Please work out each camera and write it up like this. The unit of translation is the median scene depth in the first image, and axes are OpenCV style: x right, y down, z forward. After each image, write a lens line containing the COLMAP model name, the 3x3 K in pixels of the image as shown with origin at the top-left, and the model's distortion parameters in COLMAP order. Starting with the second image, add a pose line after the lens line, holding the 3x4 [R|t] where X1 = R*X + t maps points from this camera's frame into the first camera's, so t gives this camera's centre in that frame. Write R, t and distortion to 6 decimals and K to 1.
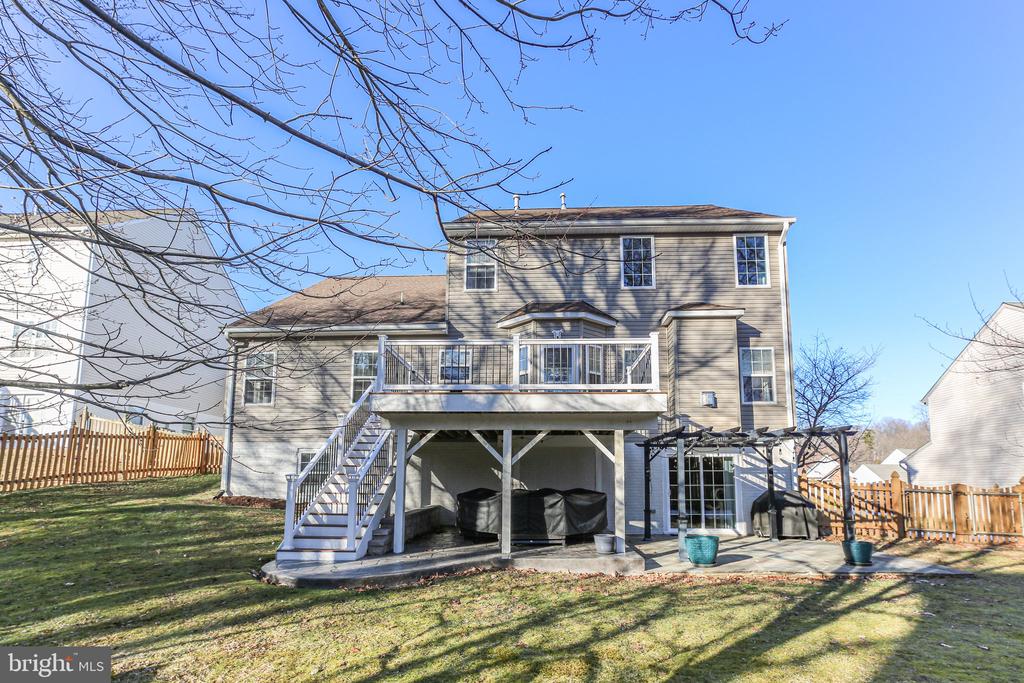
lens RADIAL K [[465.4, 0, 513.4], [0, 465.4, 394.9], [0, 0, 1]] dist [0.000888, -0.000282]
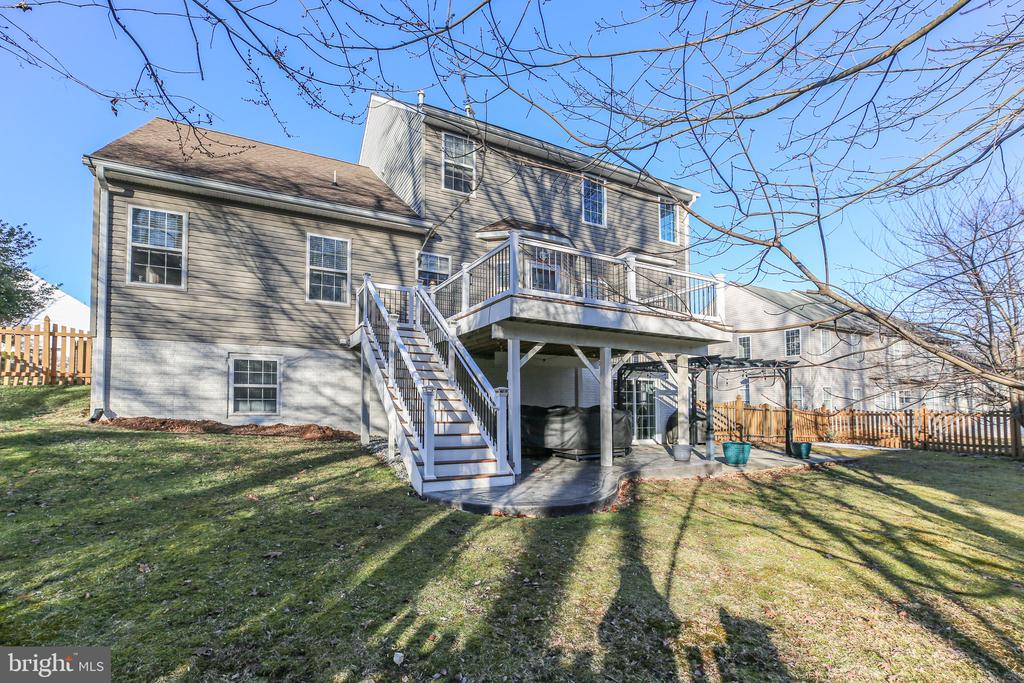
lens RADIAL K [[460.9, 0, 517.3], [0, 460.9, 344.0], [0, 0, 1]] dist [0.004240, 0.000577]
pose [[0.862252, 0.068210, 0.501866, -0.423887], [-0.095945, 0.994946, 0.029617, 0.035051], [-0.497309, -0.073689, 0.864438, 0.140759]]
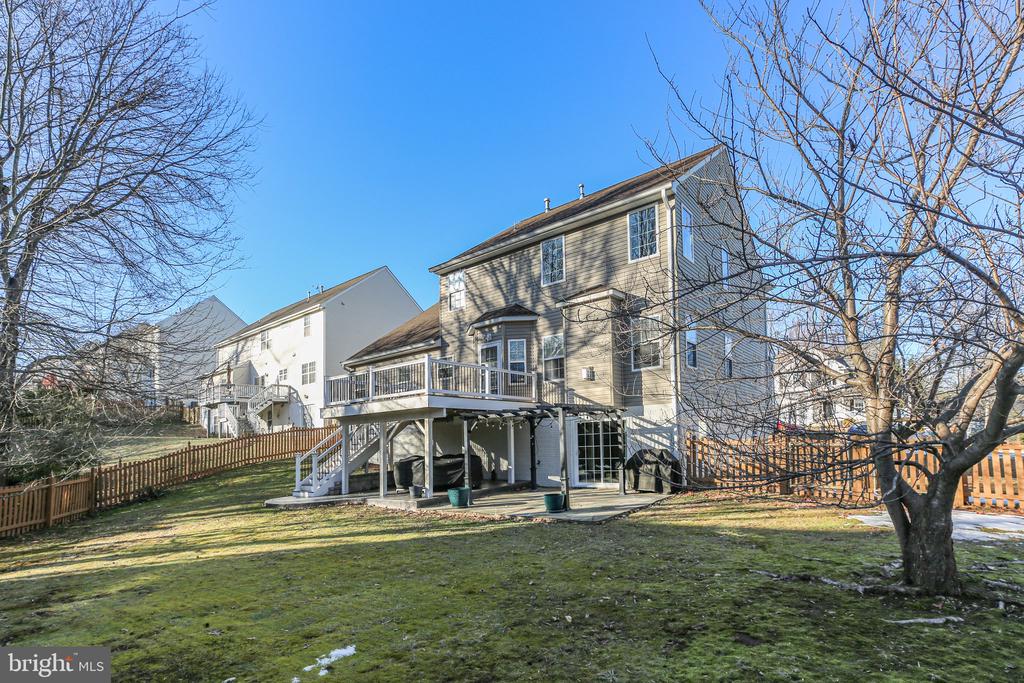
lens RADIAL K [[456.9, 0, 515.5], [0, 456.9, 362.9], [0, 0, 1]] dist [-0.000055, 0.000079]
pose [[0.824946, -0.132370, -0.549492, 0.835139], [0.149777, 0.988630, -0.013299, -0.026653], [0.545005, -0.071330, 0.835393, -0.053922]]
